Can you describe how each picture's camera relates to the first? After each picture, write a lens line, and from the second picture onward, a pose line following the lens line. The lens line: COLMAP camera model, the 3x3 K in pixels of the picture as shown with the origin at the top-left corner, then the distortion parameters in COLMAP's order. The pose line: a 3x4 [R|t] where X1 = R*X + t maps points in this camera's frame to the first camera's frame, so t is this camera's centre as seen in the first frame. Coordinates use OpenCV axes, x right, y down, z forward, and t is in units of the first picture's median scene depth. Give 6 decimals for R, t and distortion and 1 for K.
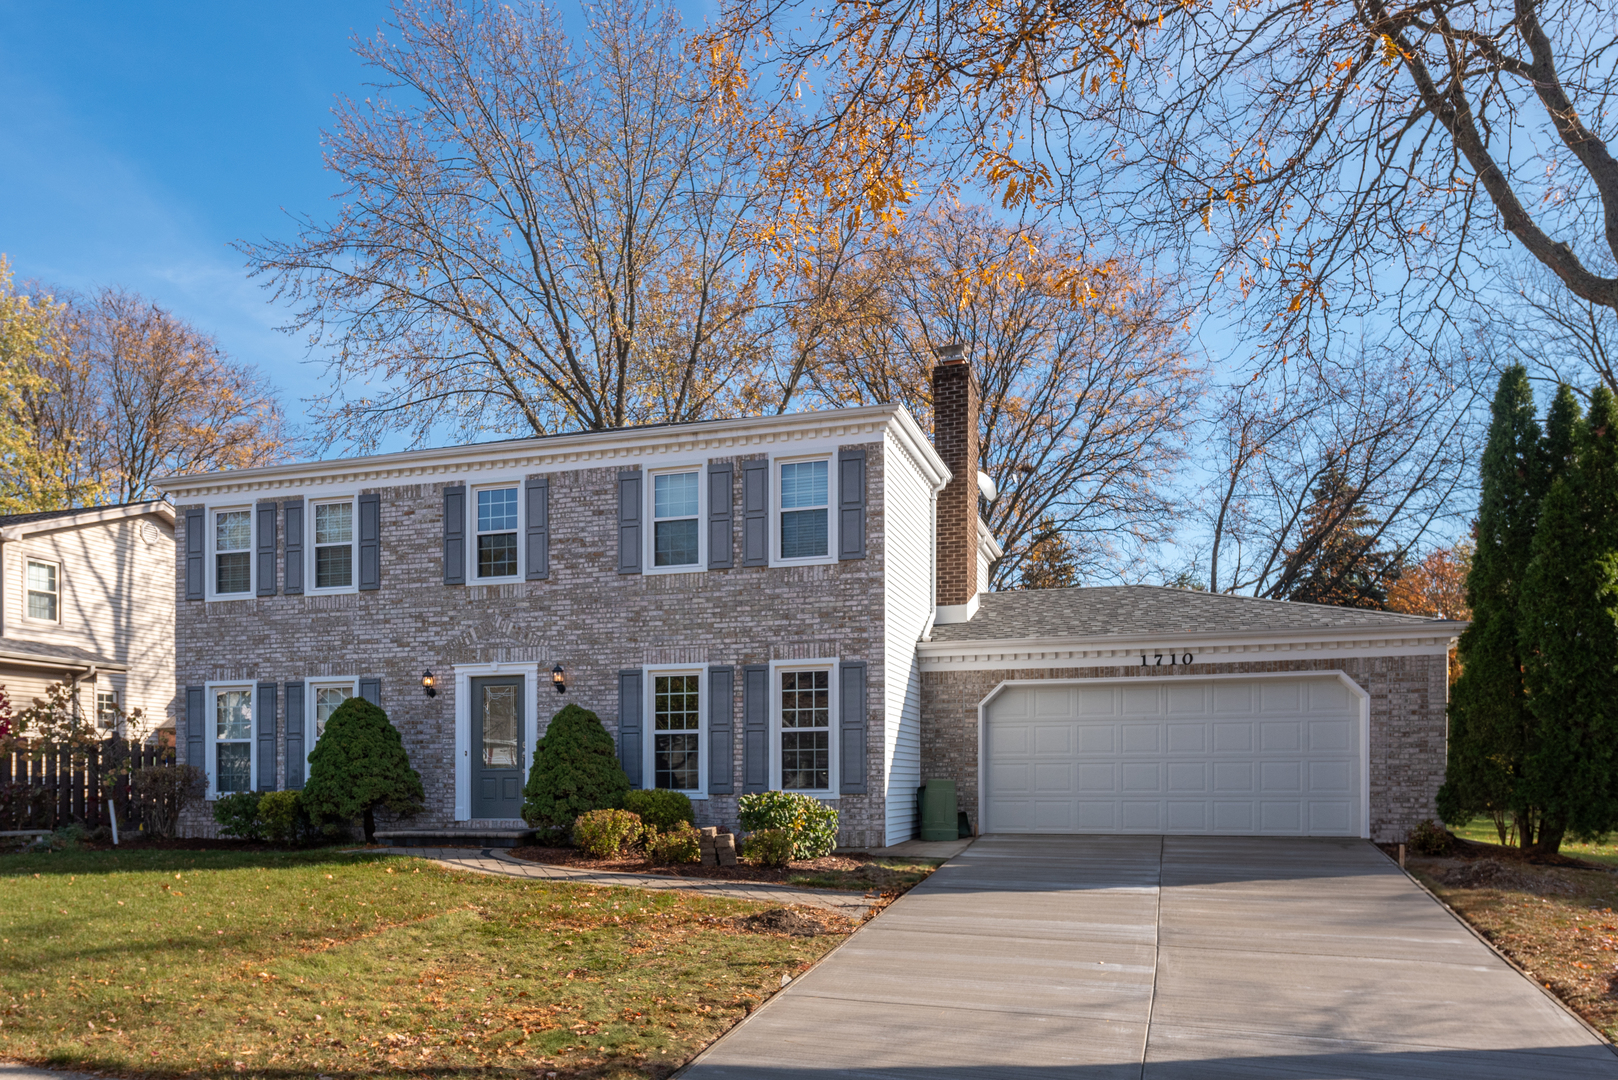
lens RADIAL K [[1257.6, 0, 809.0], [0, 1257.6, 540.0], [0, 0, 1]] dist [0.004475, -0.000354]
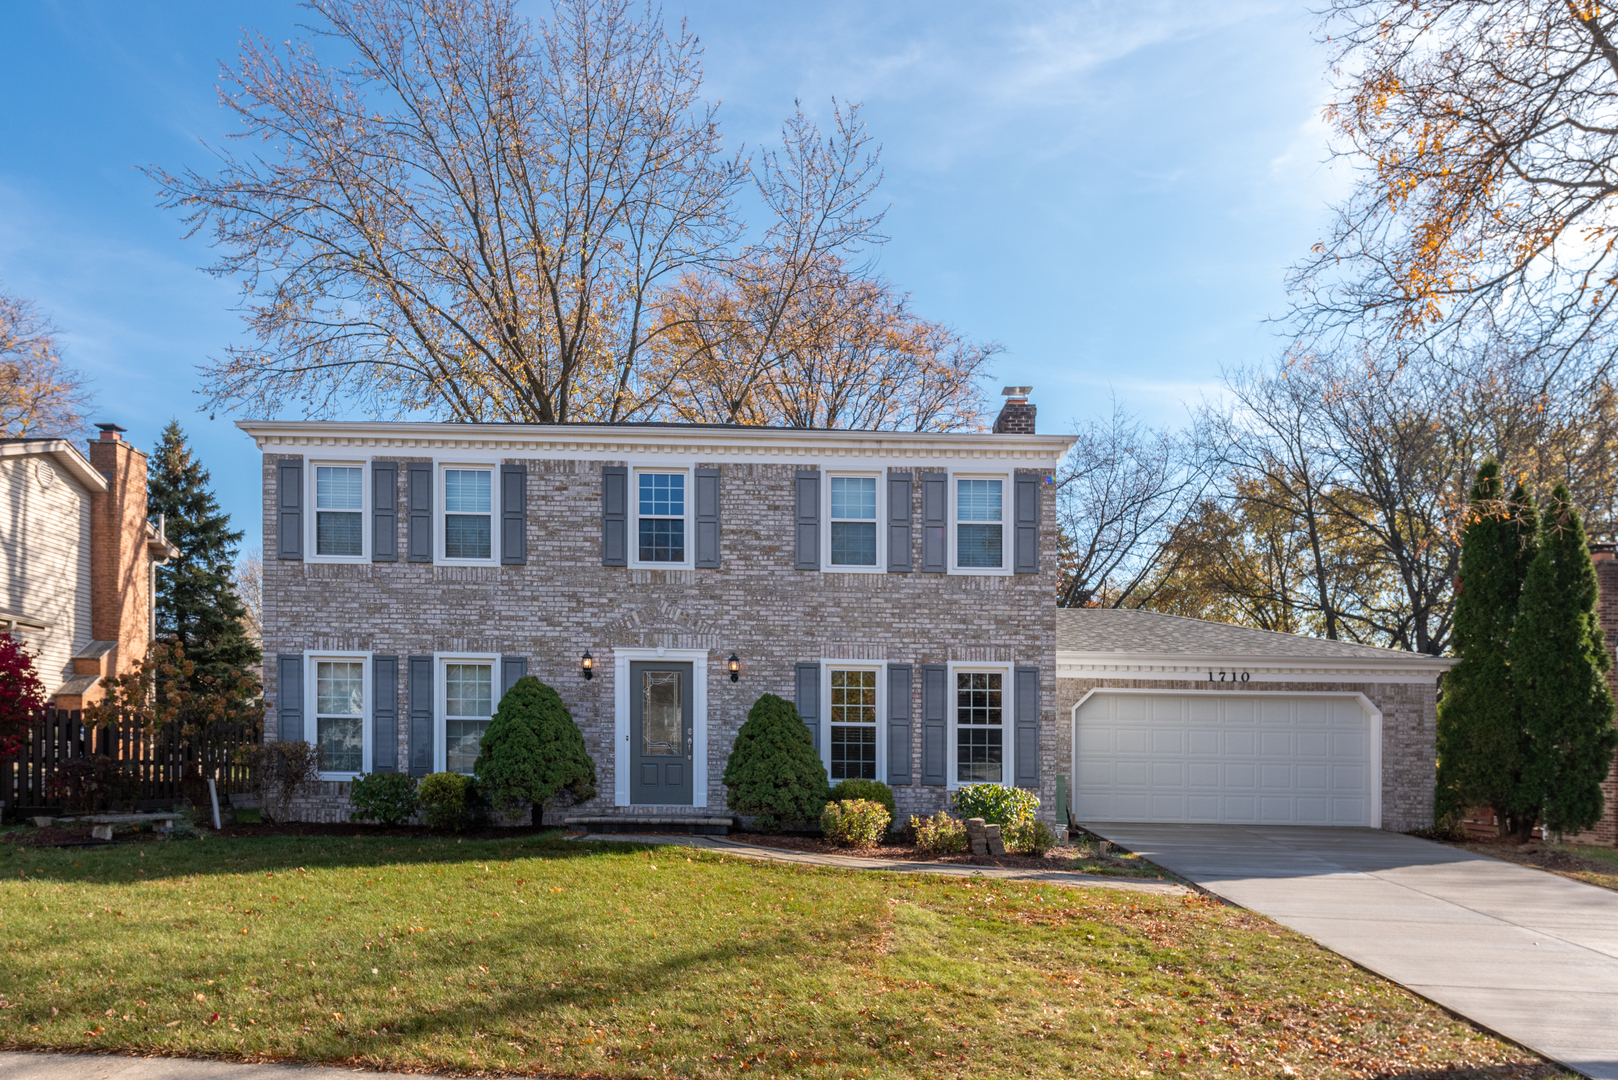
lens RADIAL K [[1104.4, 0, 813.2], [0, 1104.4, 569.7], [0, 0, 1]] dist [0.006151, 0.000065]
pose [[0.945549, 0.076944, 0.316254, -0.418490], [-0.082609, 0.996572, 0.004521, 0.021983], [-0.314822, -0.030400, 0.948664, 0.136373]]
